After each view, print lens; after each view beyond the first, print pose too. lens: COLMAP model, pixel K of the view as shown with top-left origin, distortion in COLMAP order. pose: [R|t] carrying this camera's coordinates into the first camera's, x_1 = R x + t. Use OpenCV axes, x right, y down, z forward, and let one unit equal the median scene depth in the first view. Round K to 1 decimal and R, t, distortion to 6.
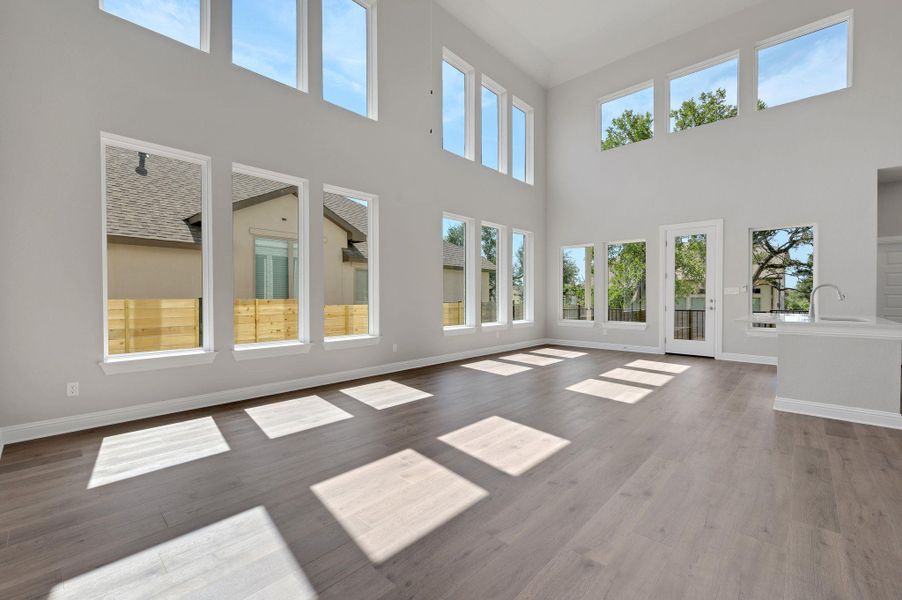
lens RADIAL K [[371.1, 0, 454.4], [0, 371.1, 300.9], [0, 0, 1]] dist [-0.001754, 0.000299]
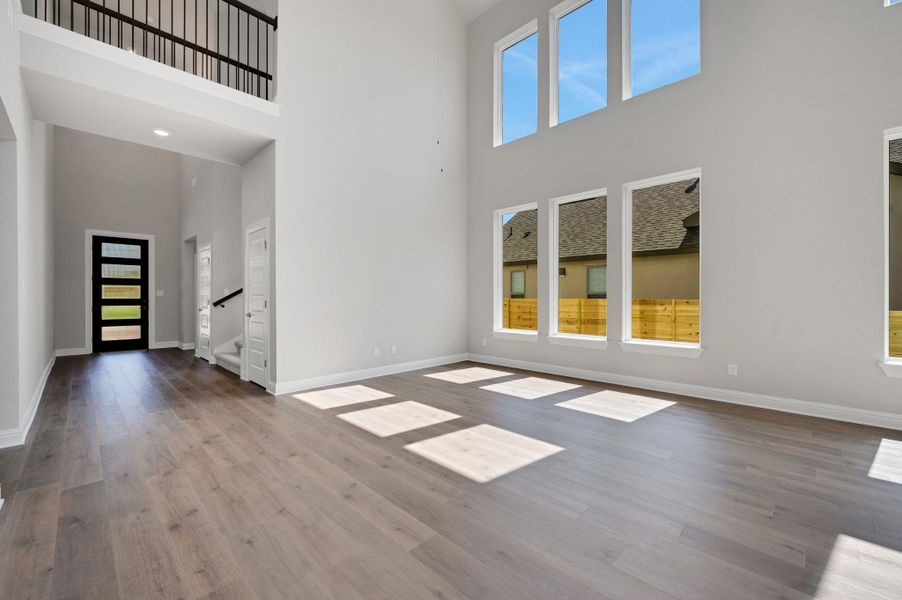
lens RADIAL K [[371.1, 0, 457.6], [0, 371.1, 300.4], [0, 0, 1]] dist [-0.001754, 0.000299]
pose [[-0.014959, 0.013065, -0.999803, 0.591939], [-0.011621, 0.999845, 0.013239, -0.009472], [0.999821, 0.011817, -0.014805, 0.512455]]
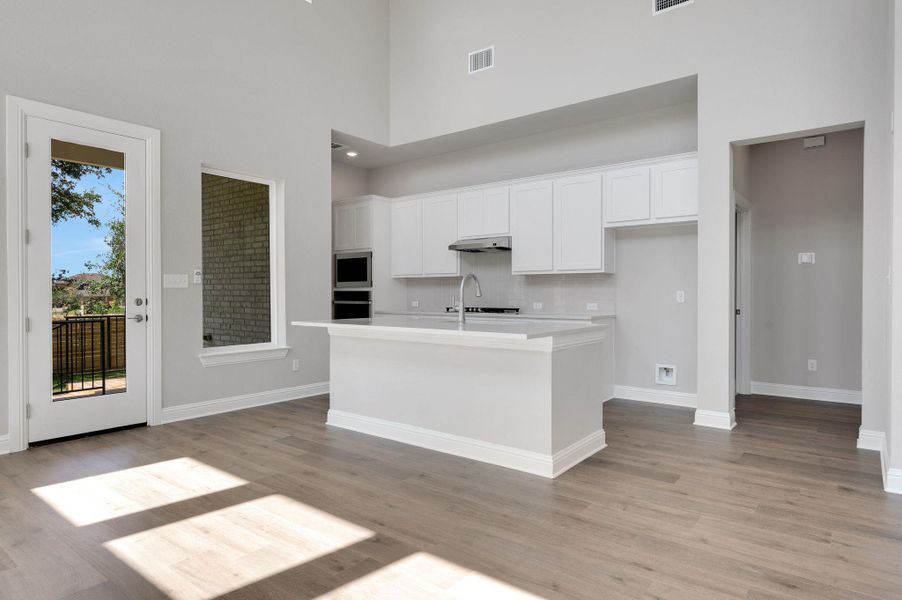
lens RADIAL K [[520.8, 0, 441.4], [0, 520.8, 299.0], [0, 0, 1]] dist [-0.005412, 0.000452]
pose [[-0.077340, -0.010568, 0.996949, 0.026363], [0.014483, 0.999826, 0.011722, -0.007400], [-0.996900, 0.015345, -0.077174, 0.858314]]
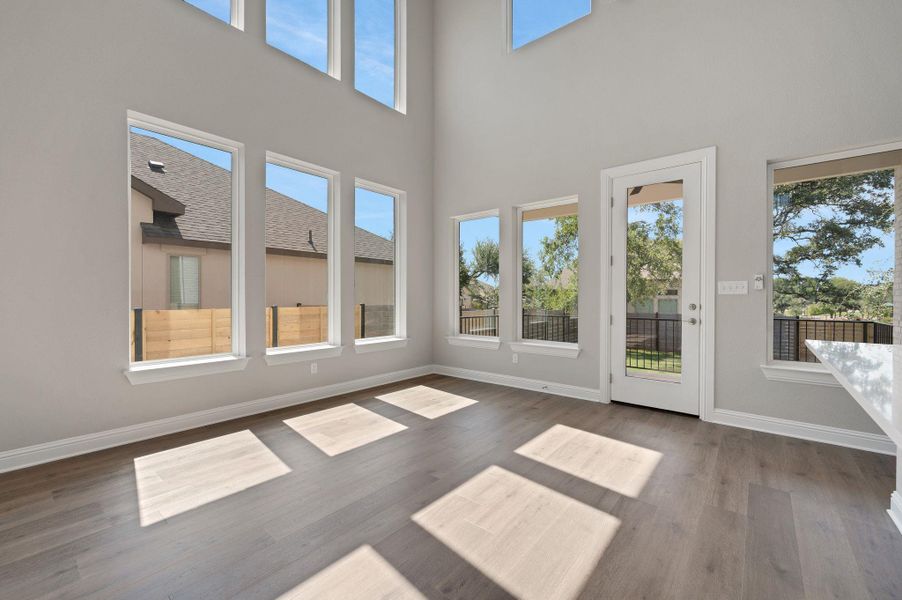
lens RADIAL K [[371.1, 0, 451.5], [0, 371.1, 298.7], [0, 0, 1]] dist [-0.001754, 0.000299]
pose [[0.998280, 0.002656, 0.058571, 0.411726], [-0.002219, 0.999969, -0.007538, -0.008764], [-0.058589, 0.007395, 0.998255, 0.636275]]
